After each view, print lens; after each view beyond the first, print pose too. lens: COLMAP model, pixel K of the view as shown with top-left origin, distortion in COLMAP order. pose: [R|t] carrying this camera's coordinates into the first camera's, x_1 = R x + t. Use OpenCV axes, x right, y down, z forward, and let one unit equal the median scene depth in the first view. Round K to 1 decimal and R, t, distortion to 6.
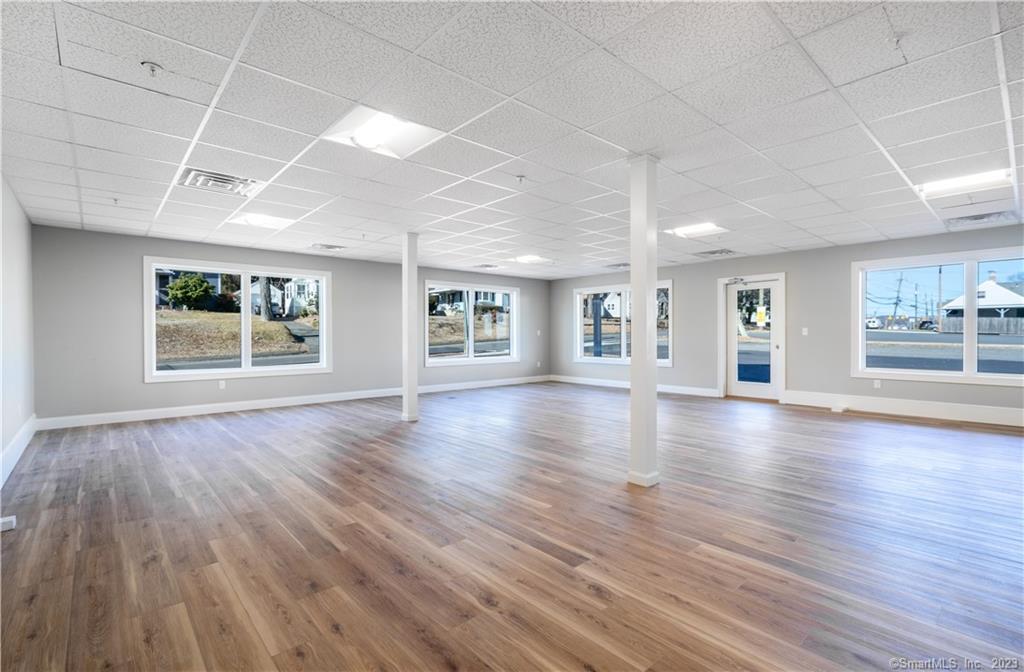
lens RADIAL K [[467.7, 0, 512.1], [0, 467.7, 338.0], [0, 0, 1]] dist [-0.002931, 0.000215]
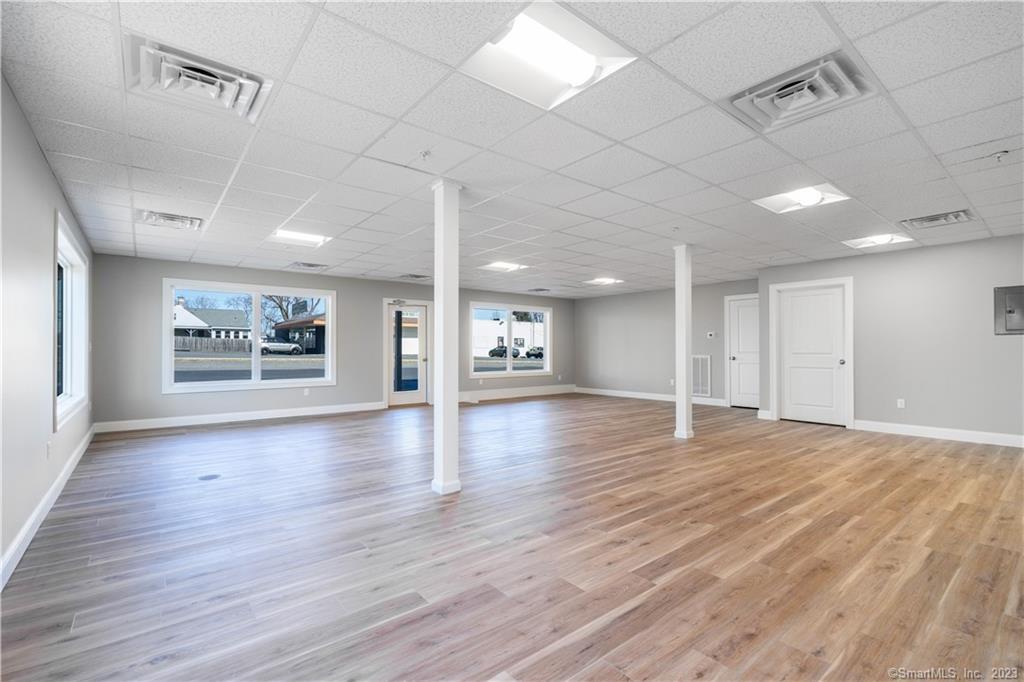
lens RADIAL K [[459.7, 0, 512.3], [0, 459.7, 344.1], [0, 0, 1]] dist [-0.001241, -0.000791]
pose [[0.048864, 0.013696, 0.998712, -0.621132], [0.008921, 0.999860, -0.014148, -0.004355], [-0.998766, 0.009601, 0.048735, 0.673731]]
